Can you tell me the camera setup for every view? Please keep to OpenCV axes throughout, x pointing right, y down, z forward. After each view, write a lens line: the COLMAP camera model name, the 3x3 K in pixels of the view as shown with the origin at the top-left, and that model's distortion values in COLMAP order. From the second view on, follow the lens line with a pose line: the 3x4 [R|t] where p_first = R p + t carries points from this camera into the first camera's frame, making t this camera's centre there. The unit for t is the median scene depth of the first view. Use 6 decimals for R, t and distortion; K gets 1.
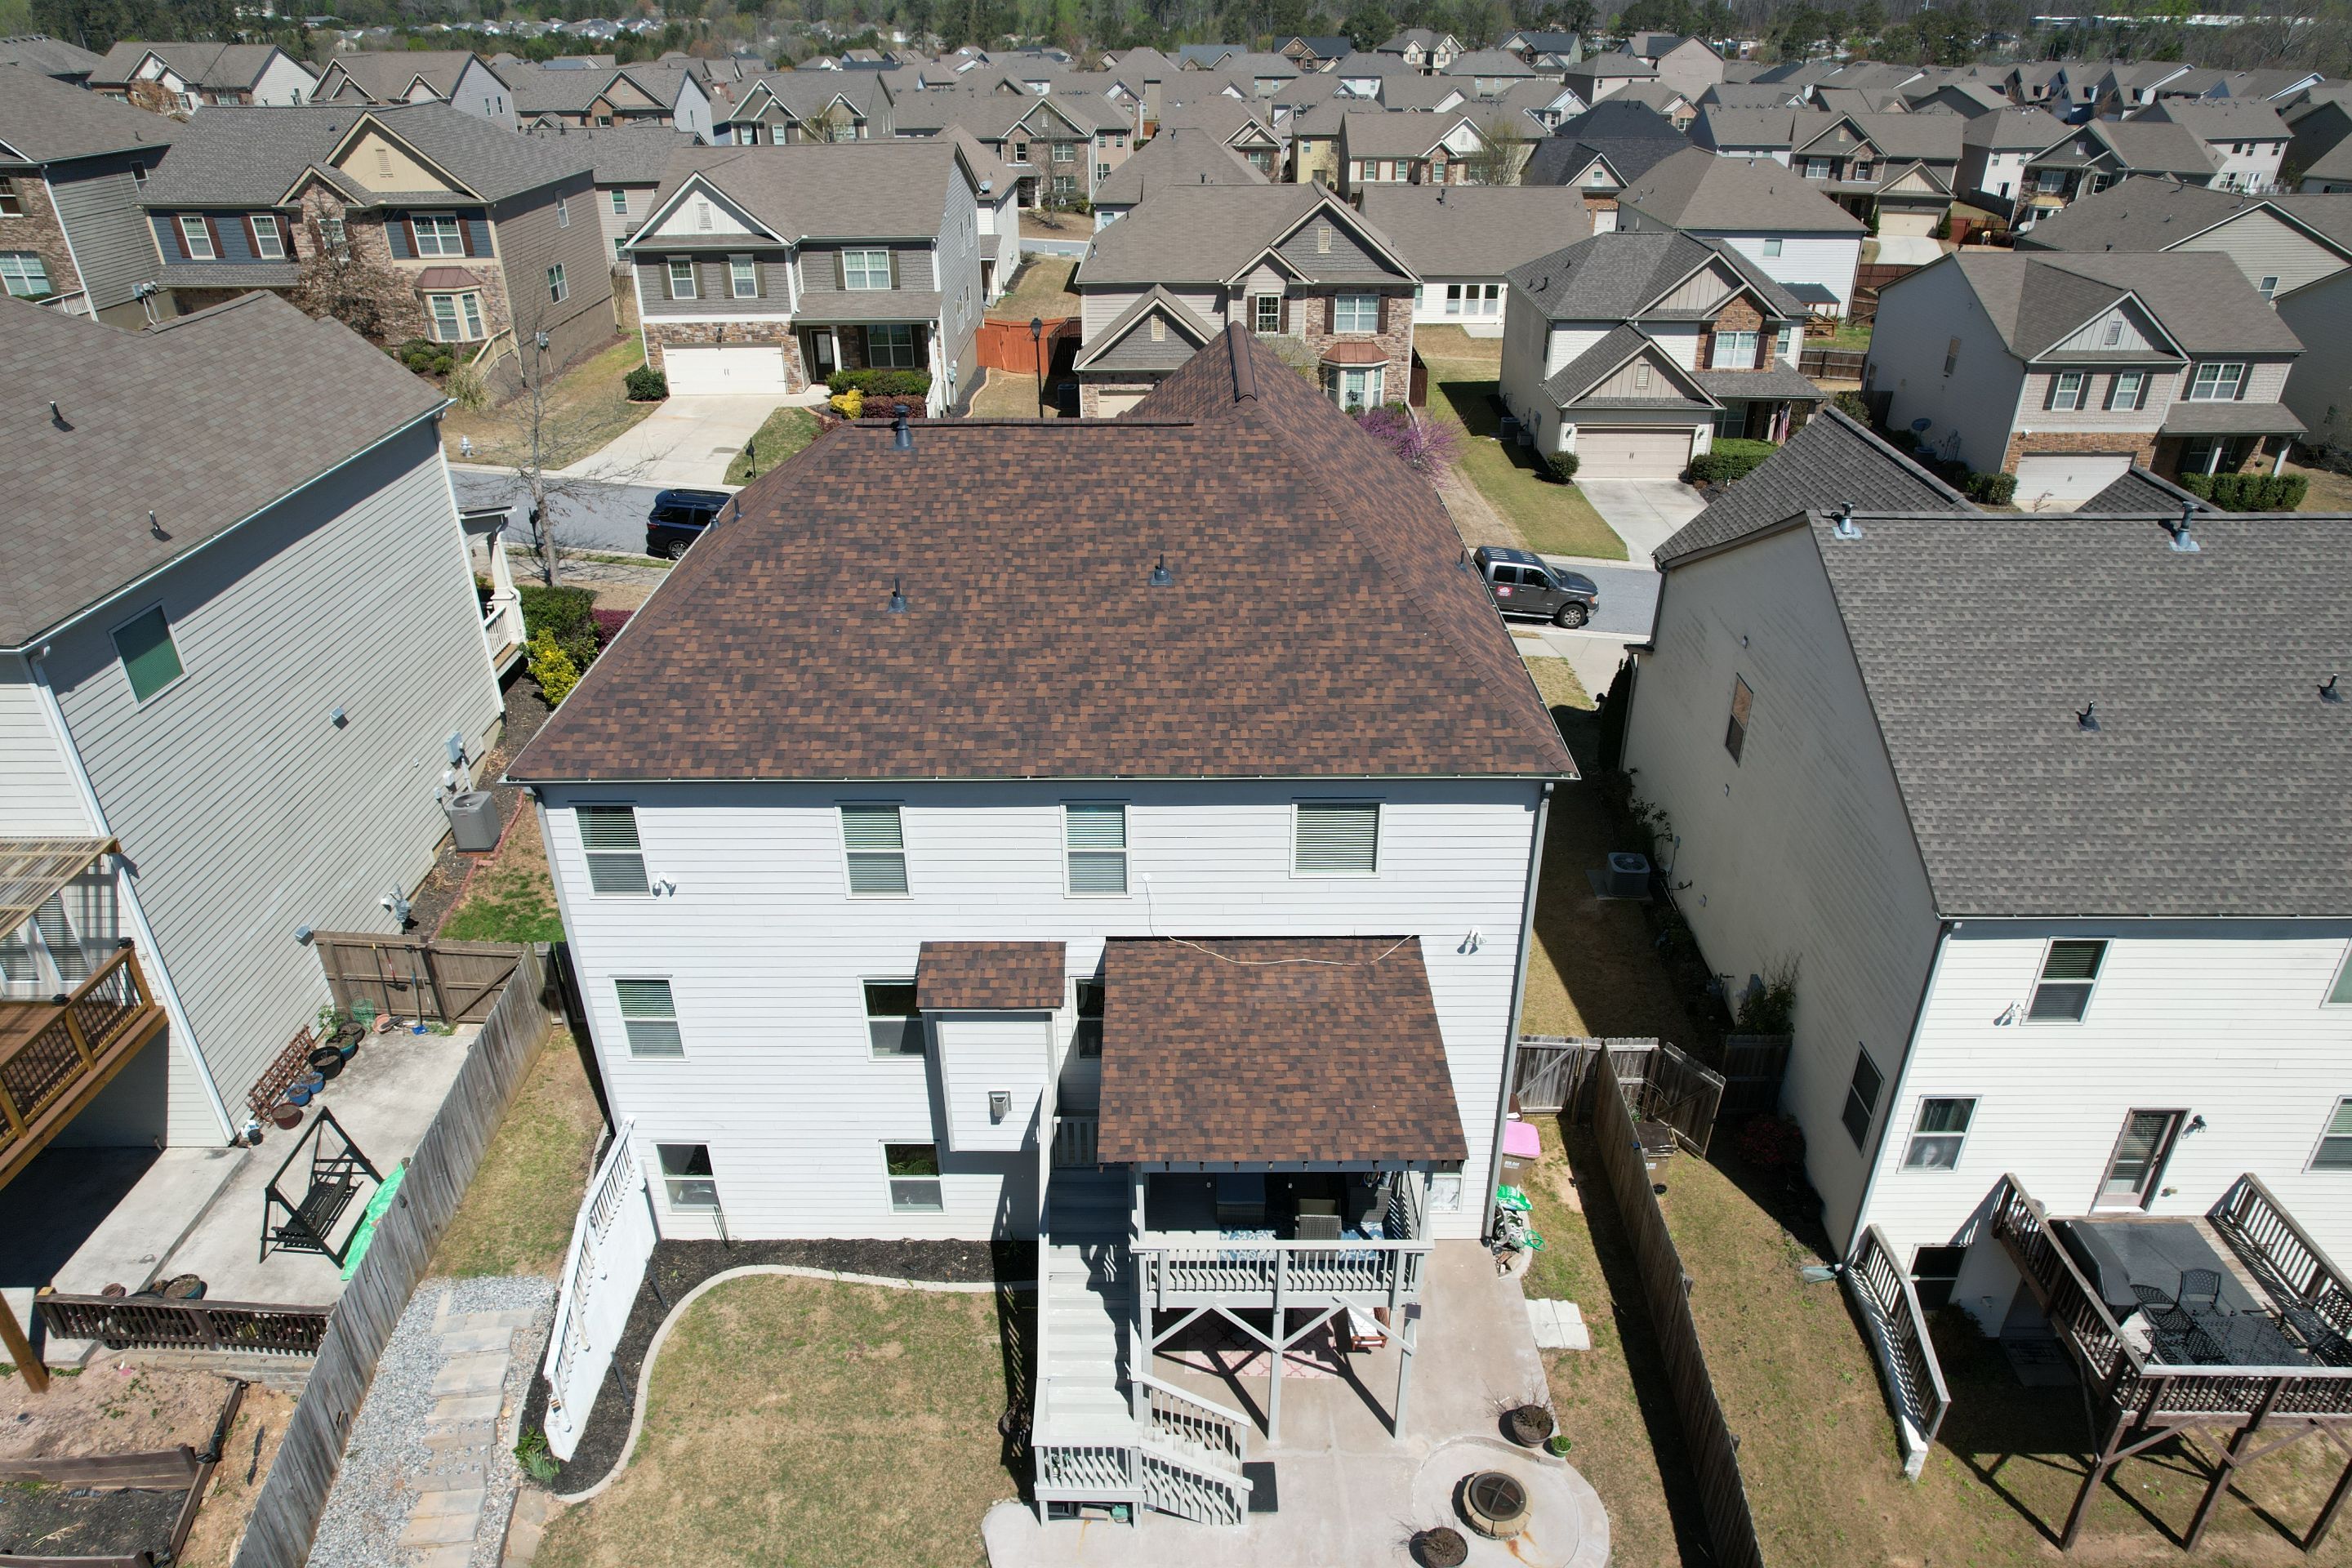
lens RADIAL K [[1506.7, 0, 1178.7], [0, 1506.7, 781.6], [0, 0, 1]] dist [-0.082608, 0.074421]
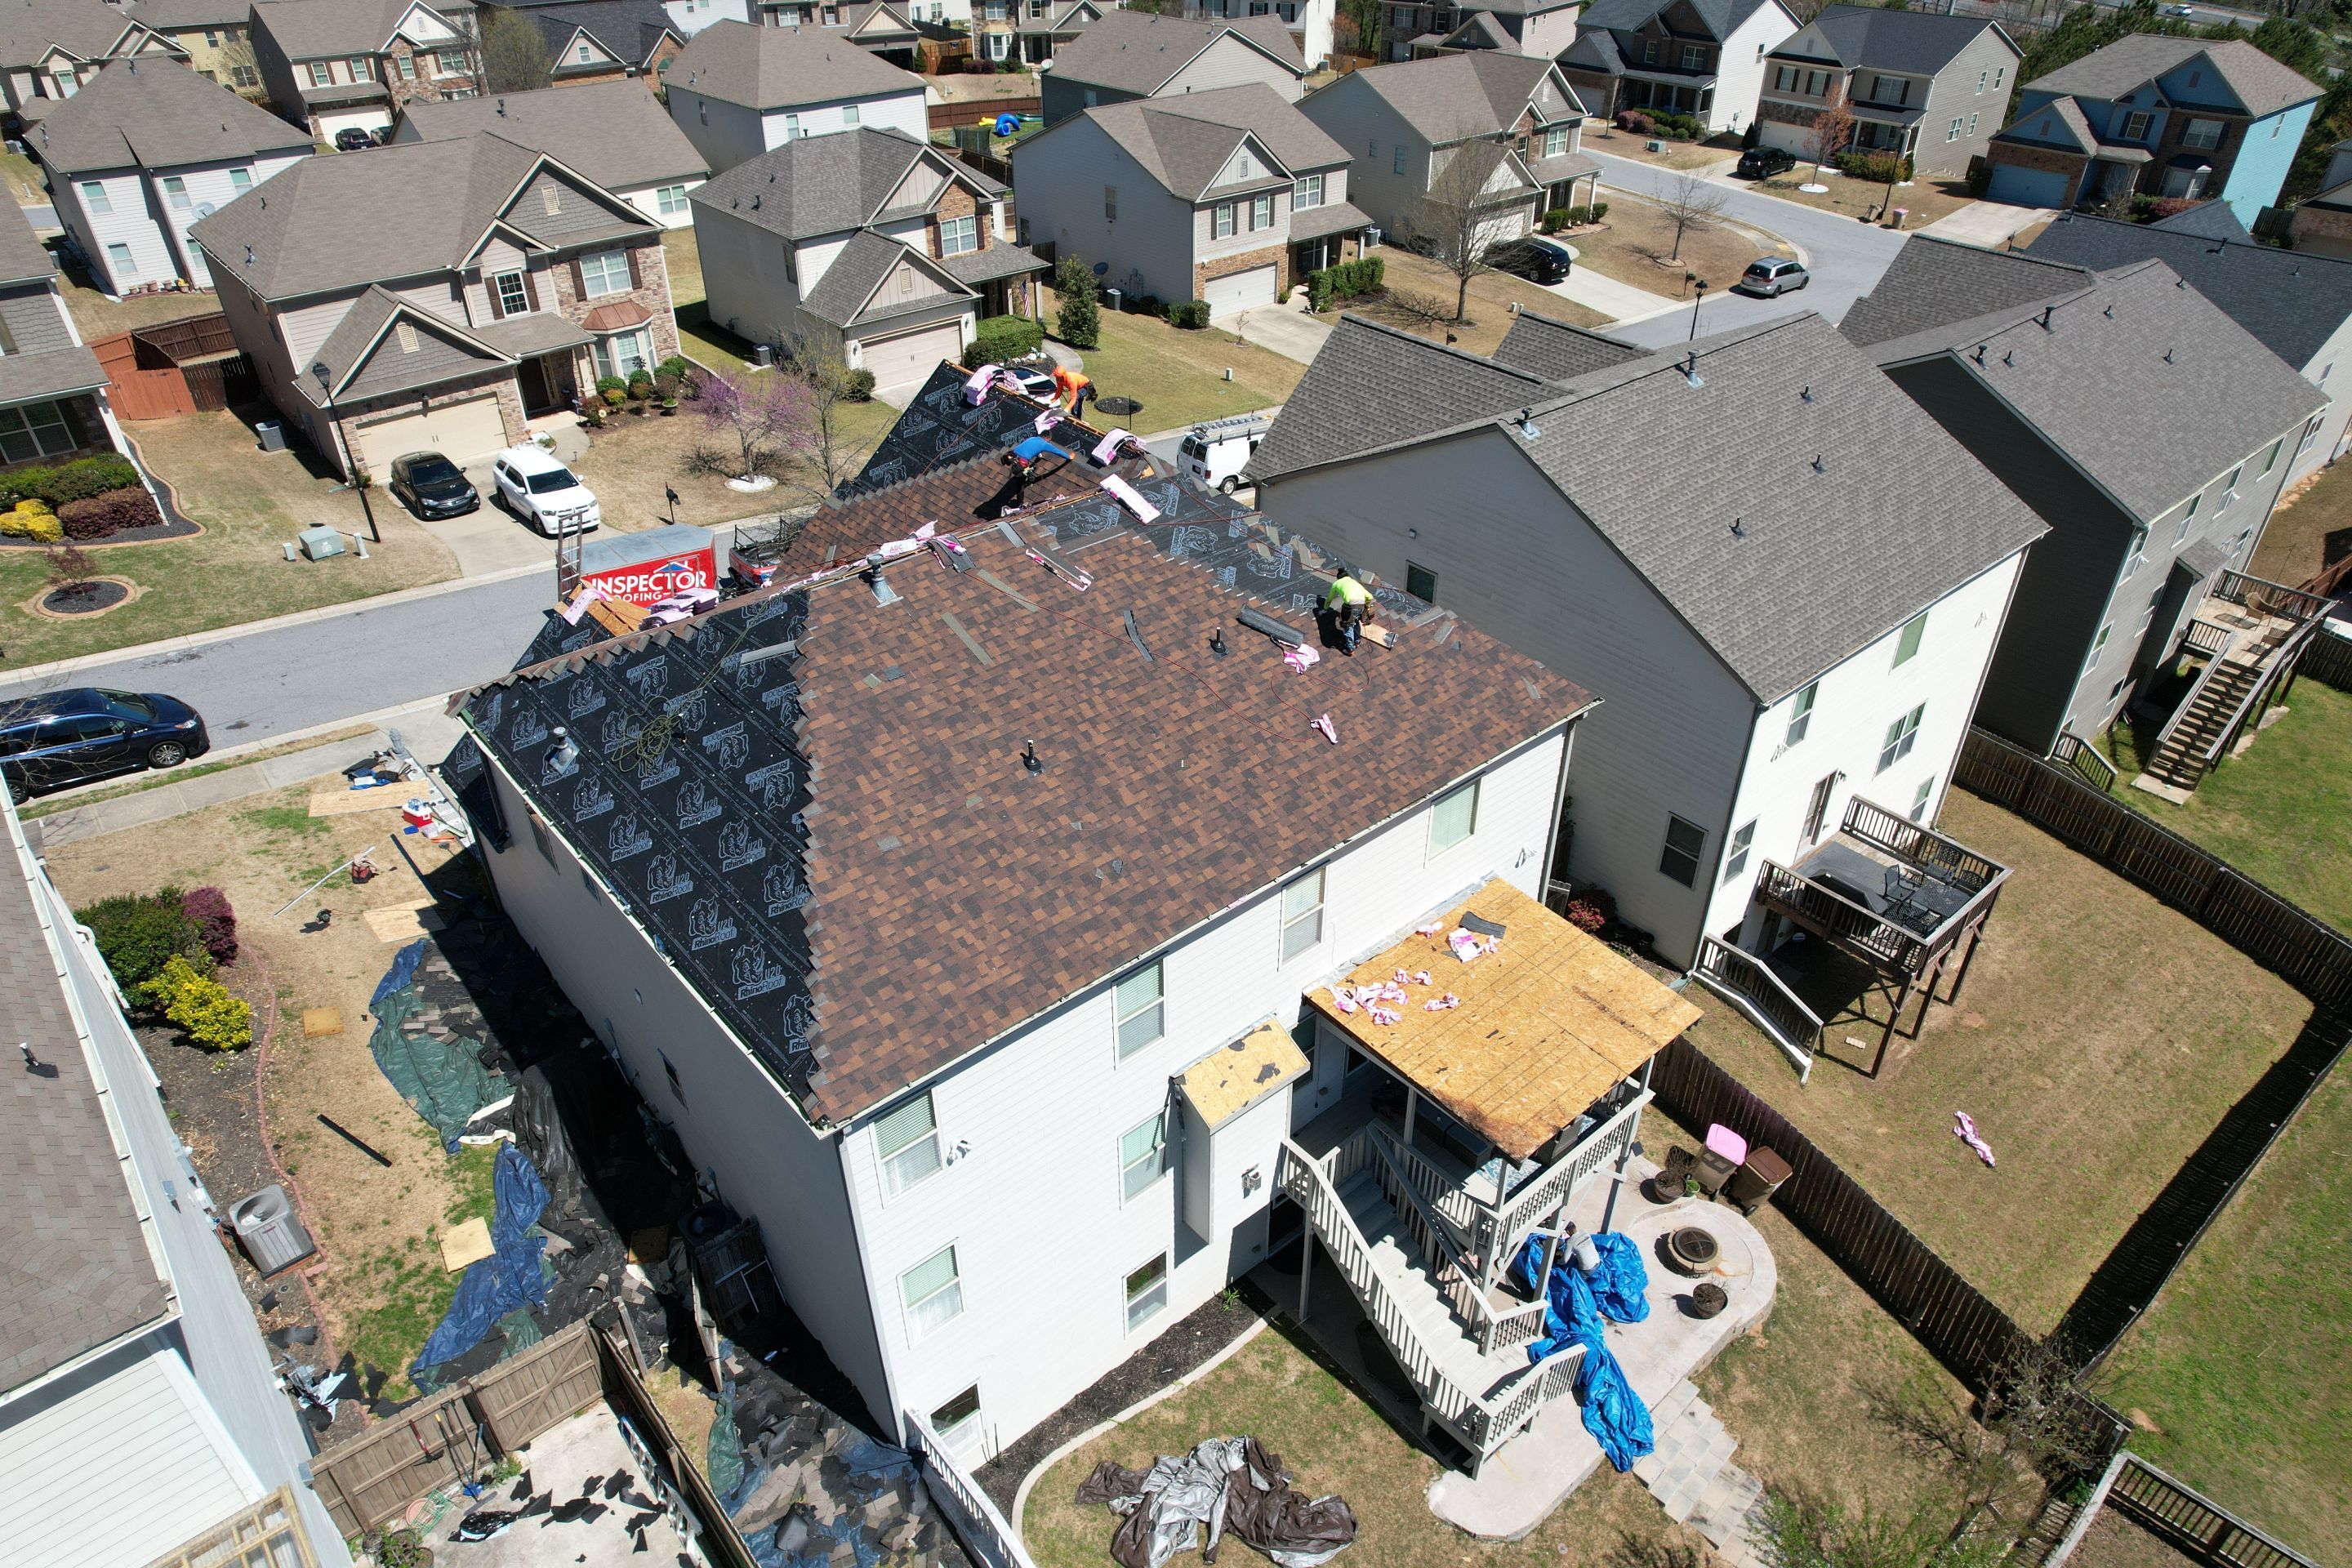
lens RADIAL K [[1506.7, 0, 1180.2], [0, 1506.7, 776.8], [0, 0, 1]] dist [-0.082608, 0.074421]
pose [[0.758917, -0.363816, 0.540077, -0.574535], [0.309688, 0.931224, 0.192134, -0.241512], [-0.572834, 0.021442, 0.819391, 0.159683]]
